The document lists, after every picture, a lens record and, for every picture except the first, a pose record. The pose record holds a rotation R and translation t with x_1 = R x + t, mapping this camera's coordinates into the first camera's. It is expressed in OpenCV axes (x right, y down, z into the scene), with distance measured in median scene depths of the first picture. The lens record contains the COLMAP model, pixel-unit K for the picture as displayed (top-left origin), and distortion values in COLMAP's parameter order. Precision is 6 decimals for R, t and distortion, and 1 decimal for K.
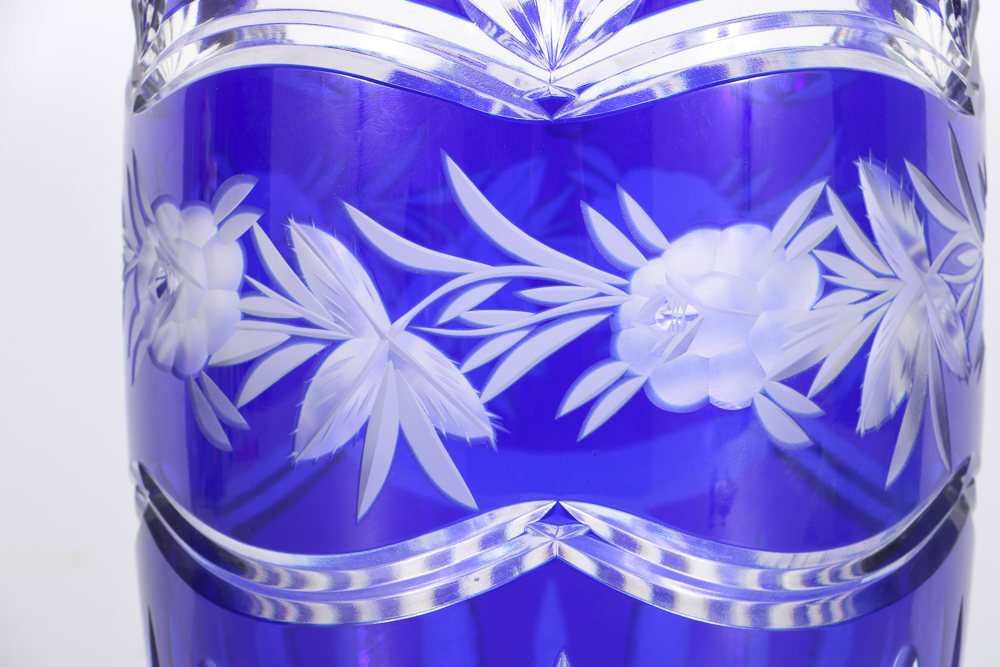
lens RADIAL K [[5453.5, 0, 500.0], [0, 5453.5, 333.5], [0, 0, 1]] dist [1.428636, -3.212646]
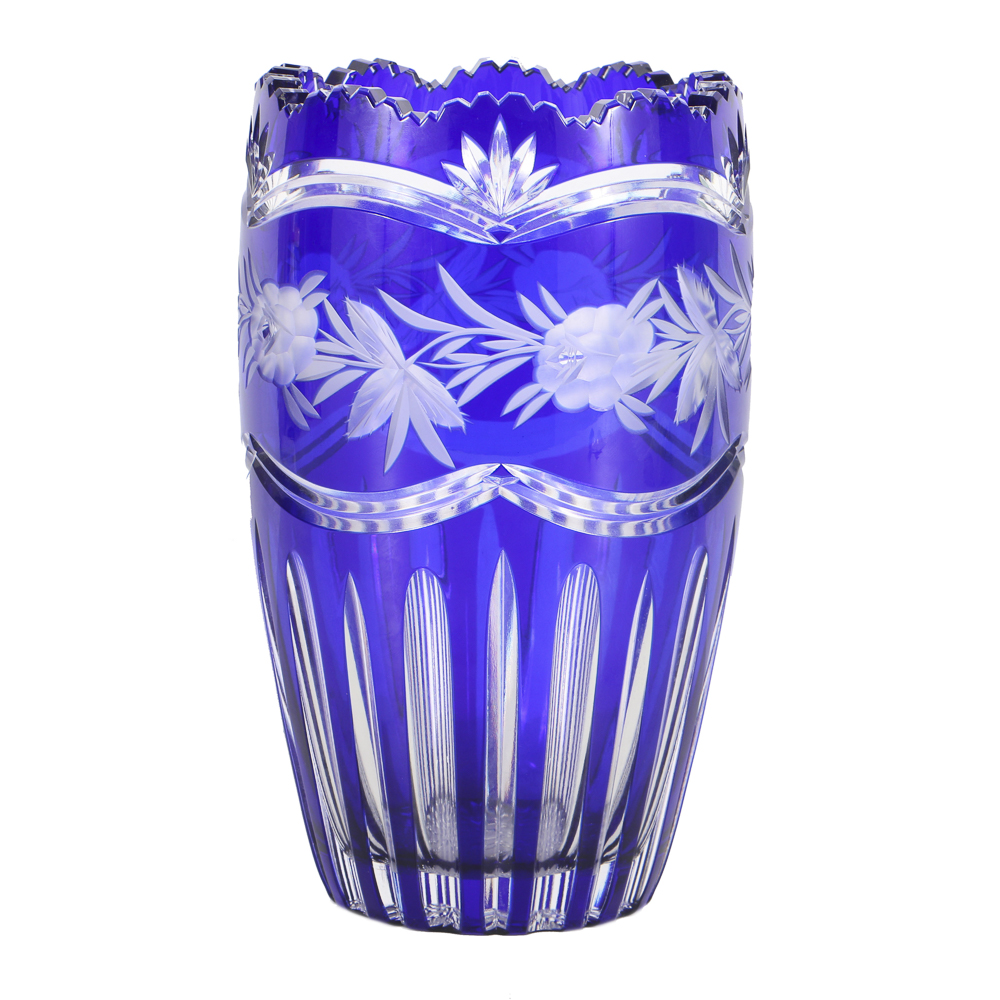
lens RADIAL K [[3736.2, 0, 500.0], [0, 3736.2, 500.0], [0, 0, 1]] dist [0.473692, 0.060458]
pose [[0.999821, 0.009704, 0.016219, -0.008377], [-0.010465, 0.998815, 0.047526, -0.013386], [-0.015739, -0.047687, 0.998738, -0.173322]]
